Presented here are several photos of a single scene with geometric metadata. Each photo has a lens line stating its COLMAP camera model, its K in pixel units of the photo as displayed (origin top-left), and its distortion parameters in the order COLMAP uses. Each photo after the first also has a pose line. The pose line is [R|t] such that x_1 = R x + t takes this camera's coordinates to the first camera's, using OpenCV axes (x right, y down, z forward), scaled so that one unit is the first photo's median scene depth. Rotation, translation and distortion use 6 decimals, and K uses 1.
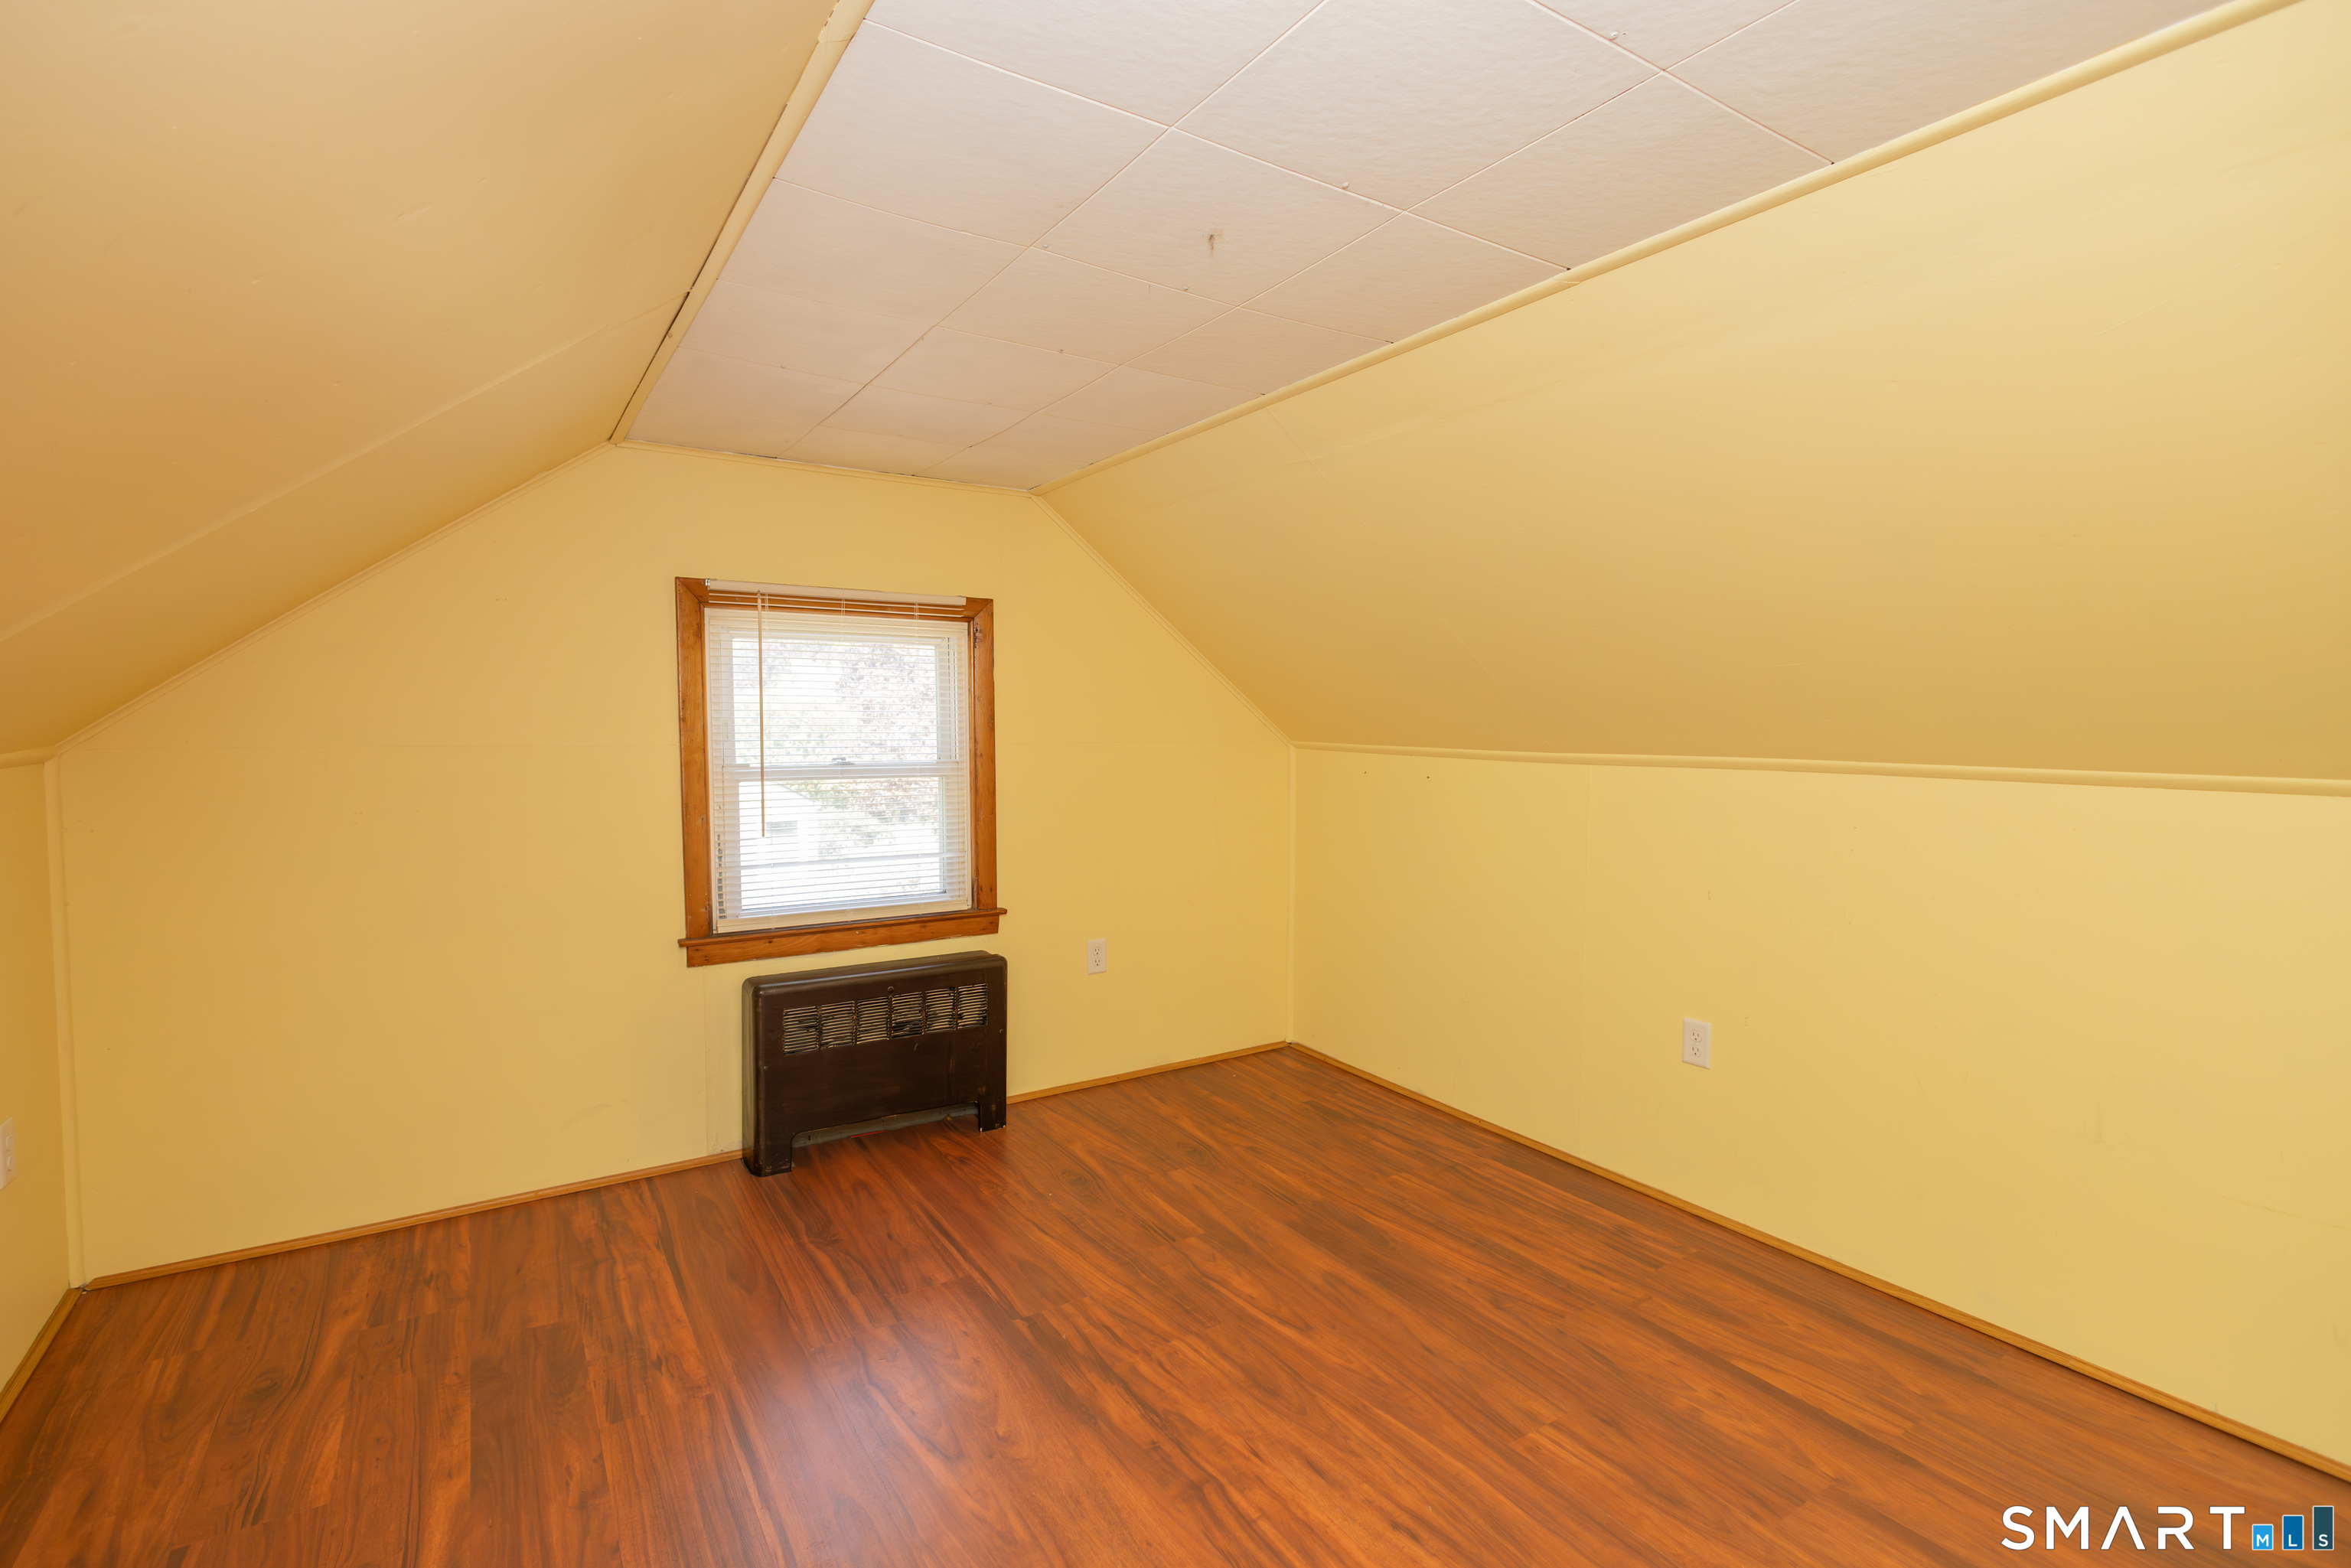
lens RADIAL K [[1080.0, 0, 1176.1], [0, 1080.0, 784.9], [0, 0, 1]] dist [0.012771, -0.004590]
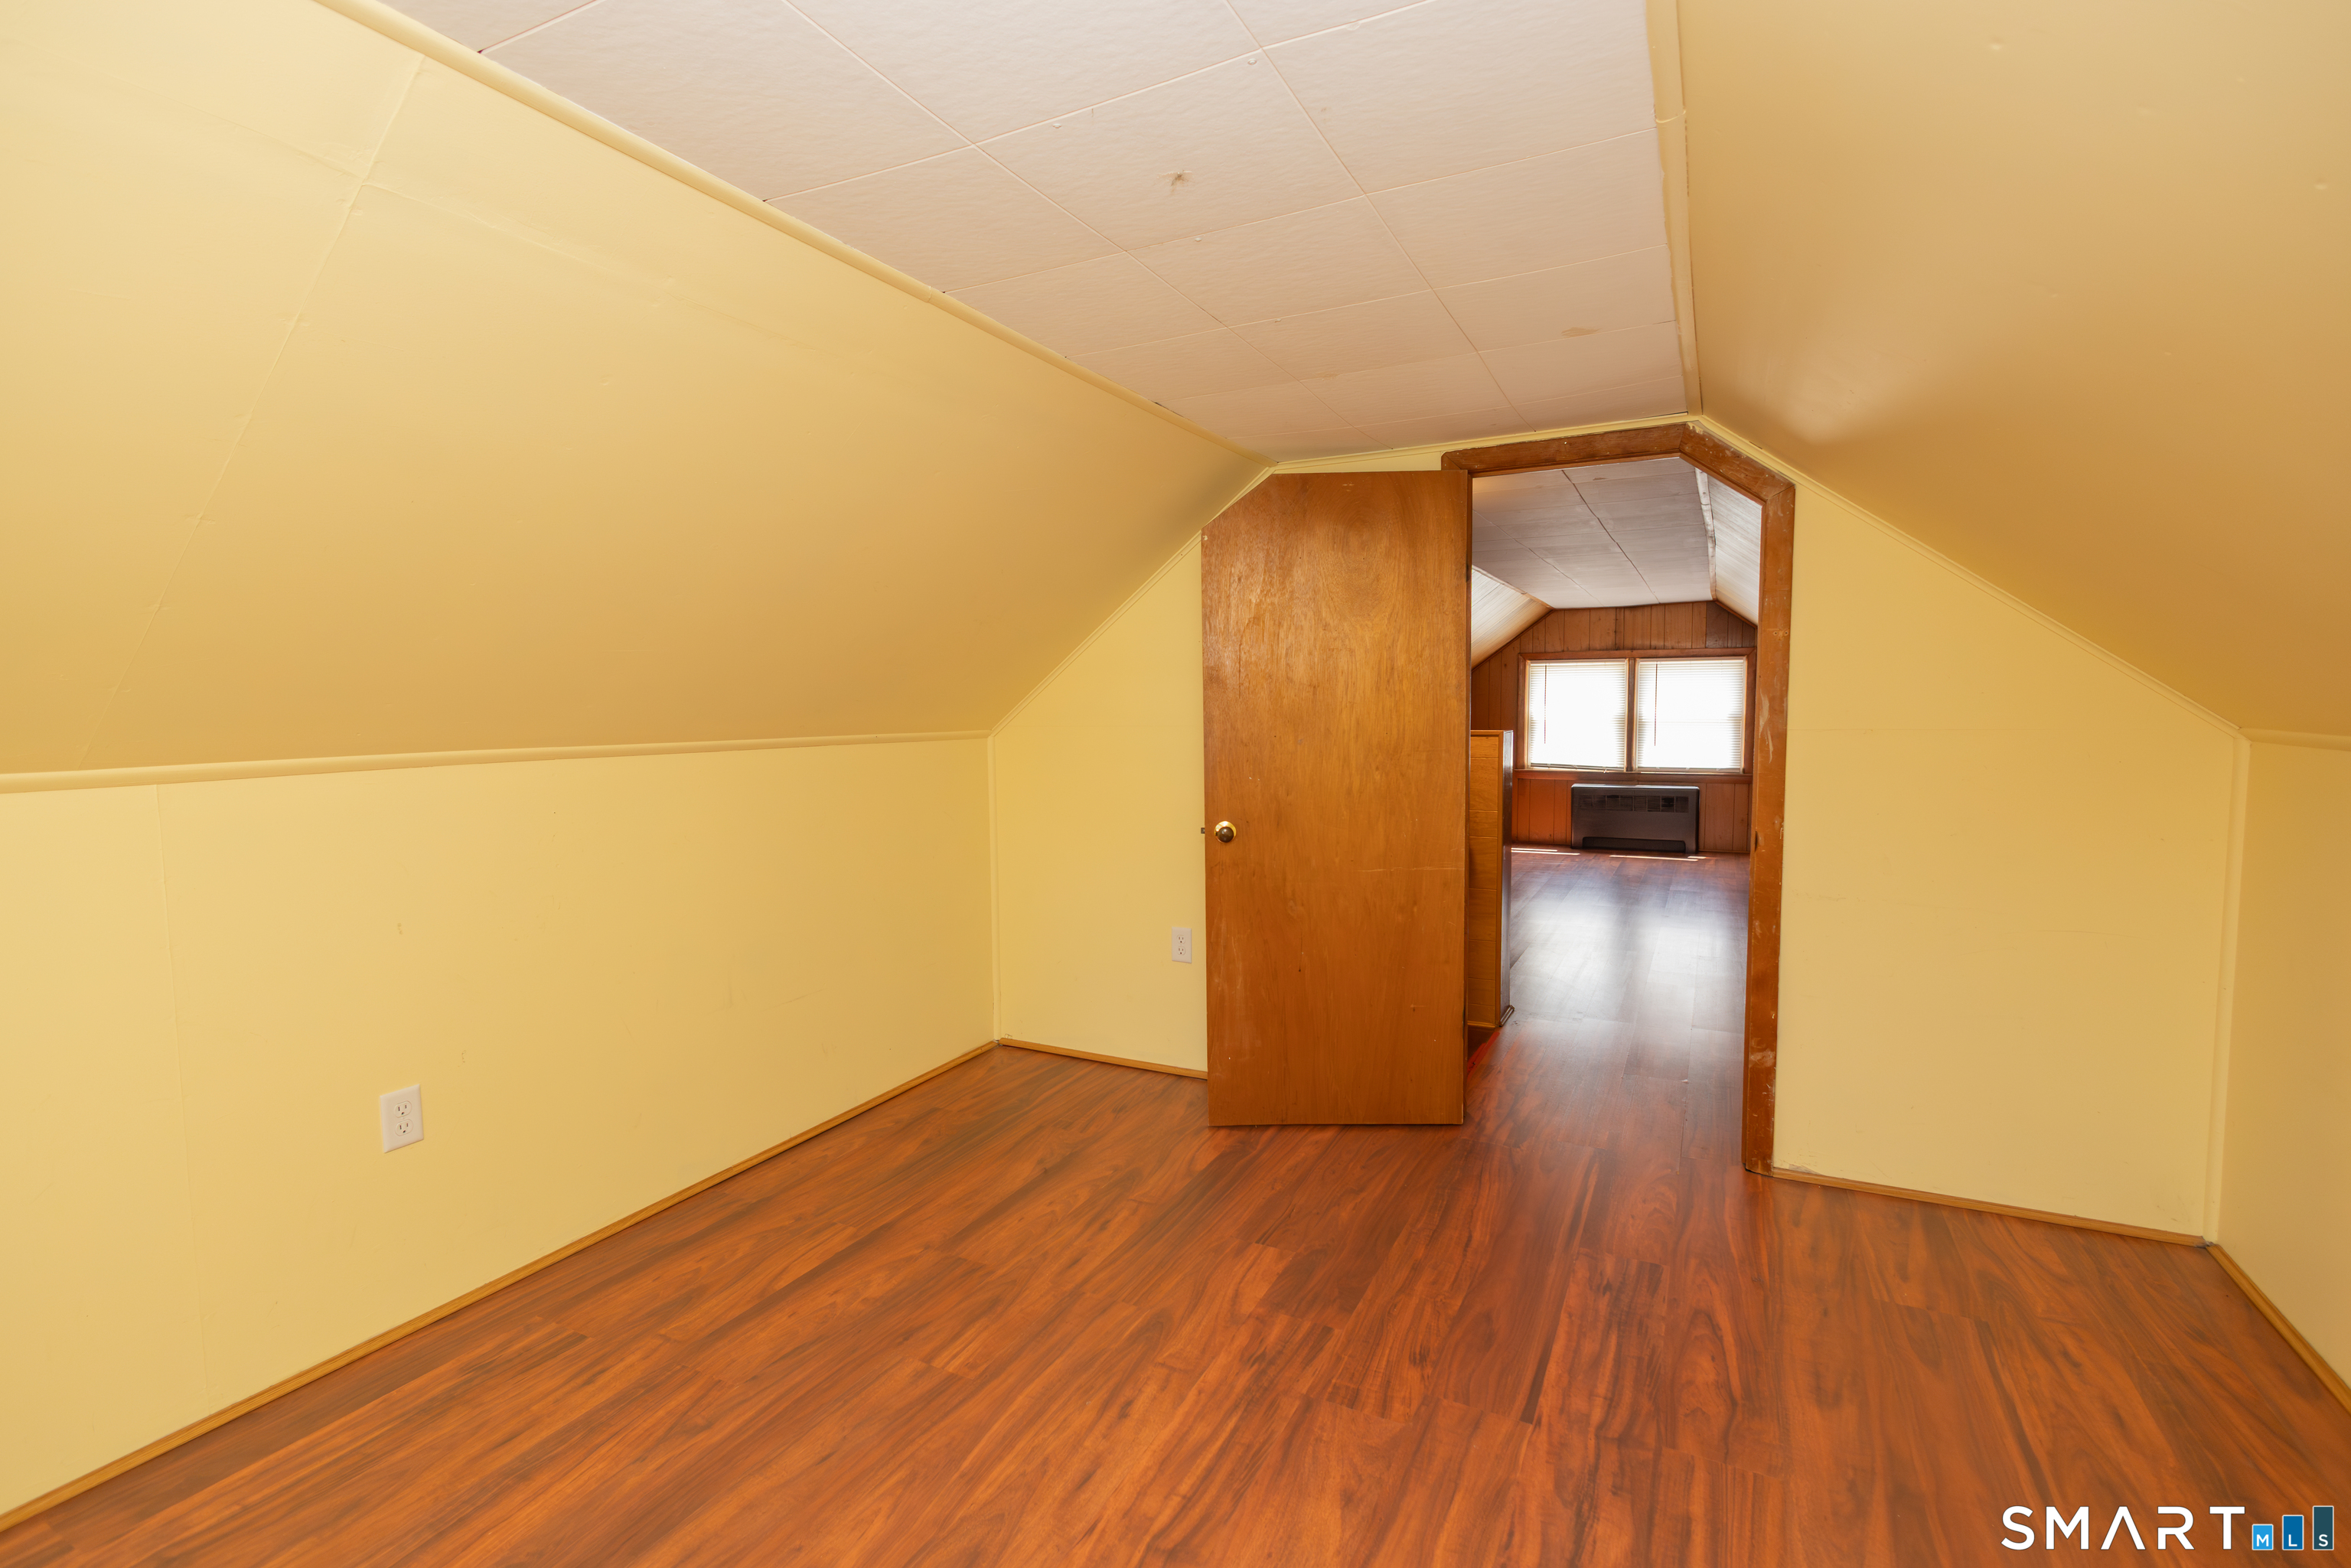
lens RADIAL K [[1080.0, 0, 1178.3], [0, 1080.0, 781.2], [0, 0, 1]] dist [0.012771, -0.004590]
pose [[-0.502527, -0.066883, 0.861971, -0.636071], [0.059338, 0.991984, 0.111565, -0.075674], [-0.862523, 0.107212, -0.494530, 1.220788]]
